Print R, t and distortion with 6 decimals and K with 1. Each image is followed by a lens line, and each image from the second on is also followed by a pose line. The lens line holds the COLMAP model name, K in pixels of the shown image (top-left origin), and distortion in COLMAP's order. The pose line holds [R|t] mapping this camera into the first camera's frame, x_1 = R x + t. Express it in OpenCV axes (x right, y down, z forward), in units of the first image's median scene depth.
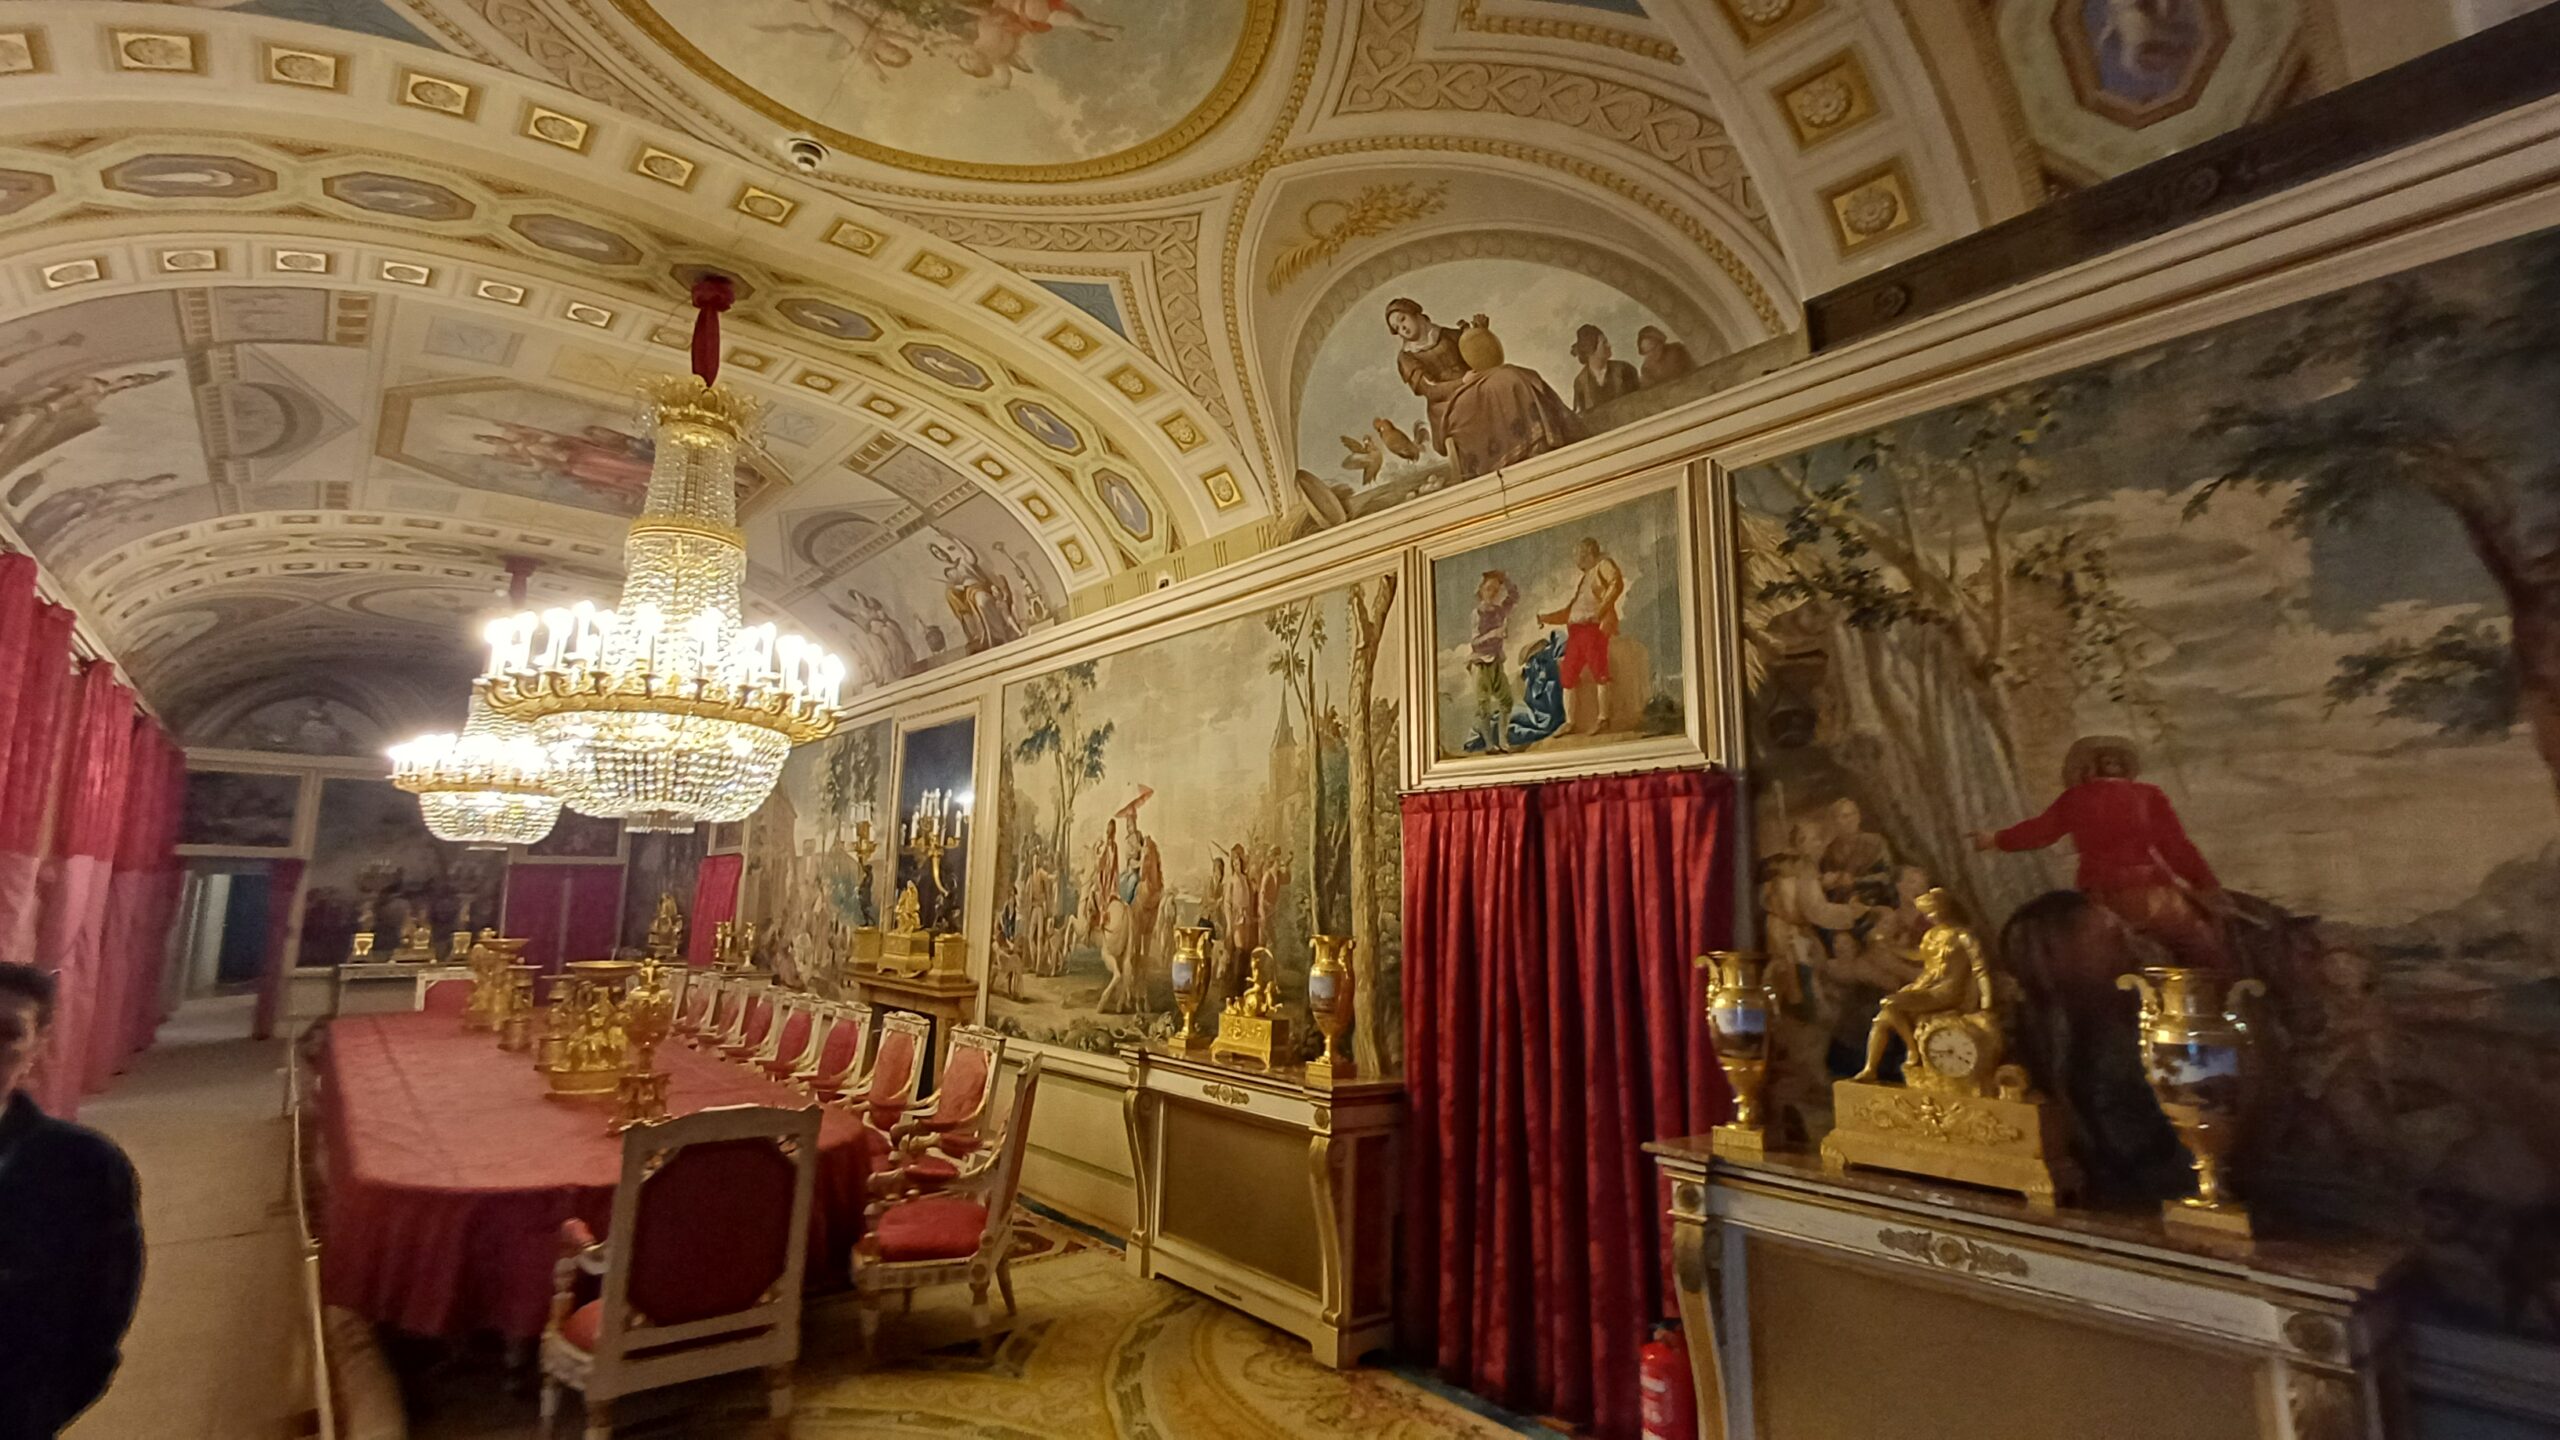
lens RADIAL K [[1164.5, 0, 1274.2], [0, 1164.5, 714.4], [0, 0, 1]] dist [0.012060, -0.001294]
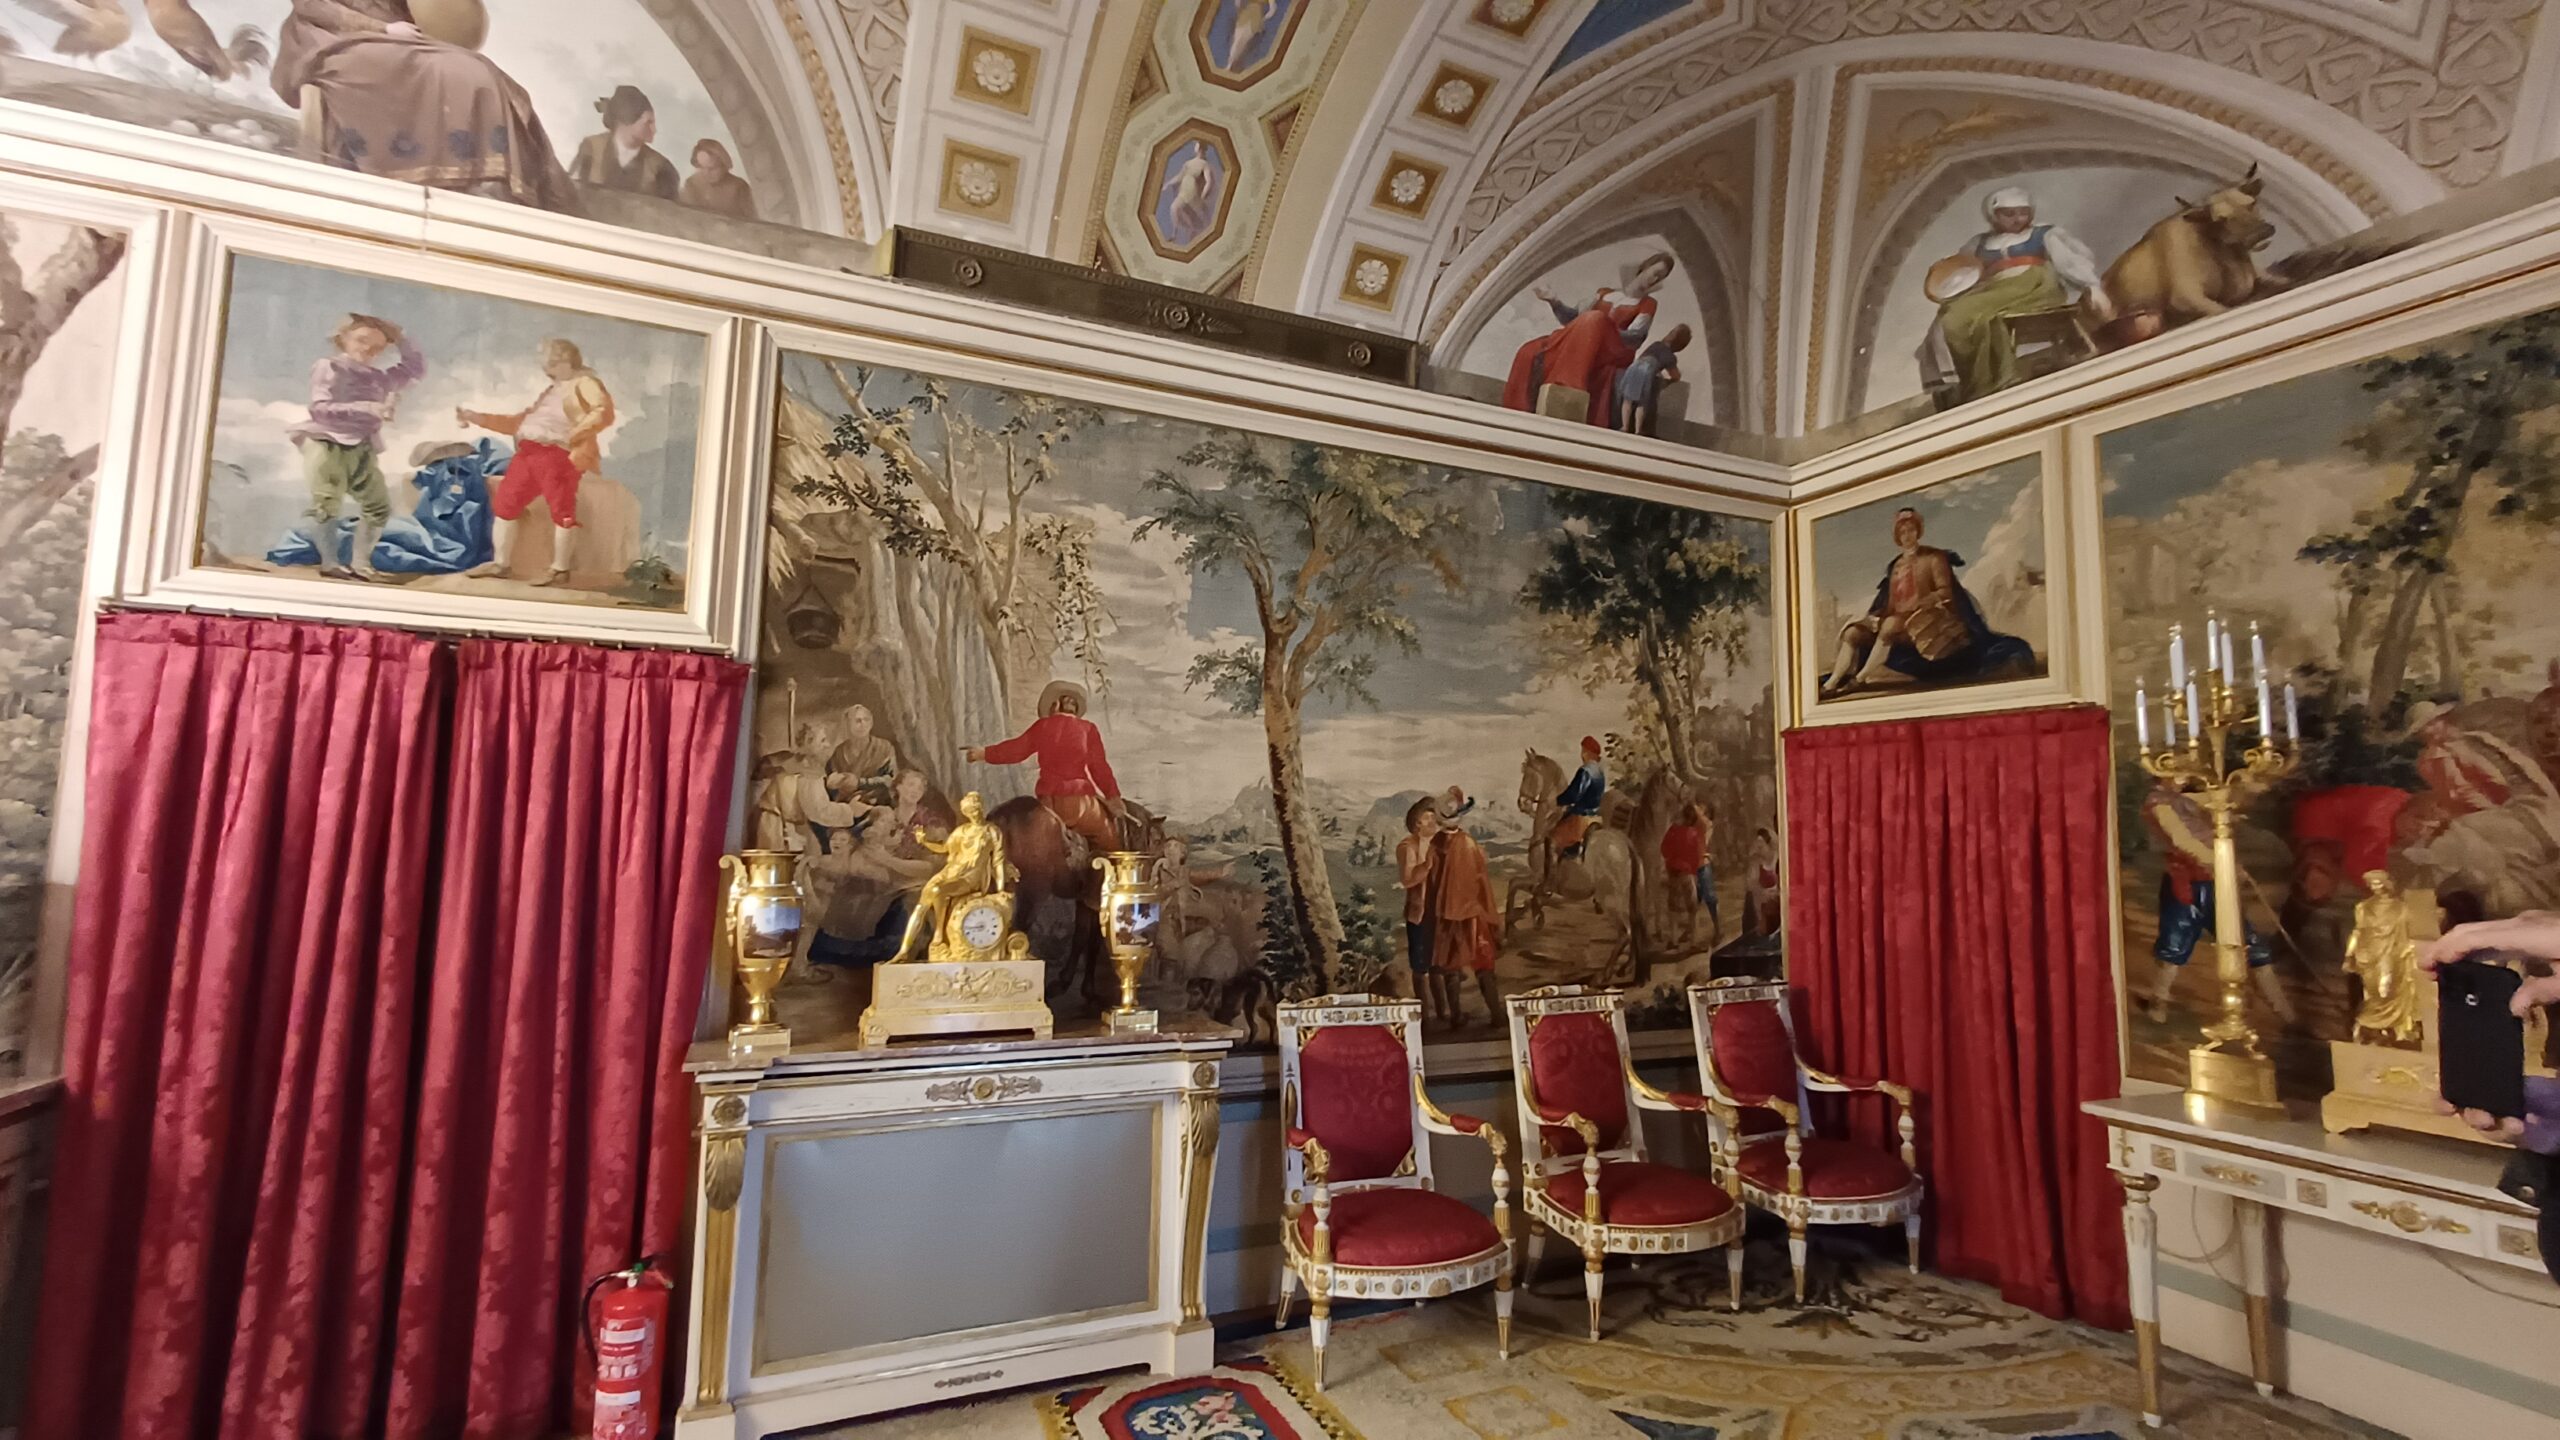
lens RADIAL K [[1164.5, 0, 1274.2], [0, 1164.5, 714.4], [0, 0, 1]] dist [0.012060, -0.001294]
pose [[0.263289, 0.098228, 0.959703, -0.428217], [-0.171063, 0.983792, -0.053764, 0.074029], [-0.949430, -0.150014, 0.275825, 0.353679]]
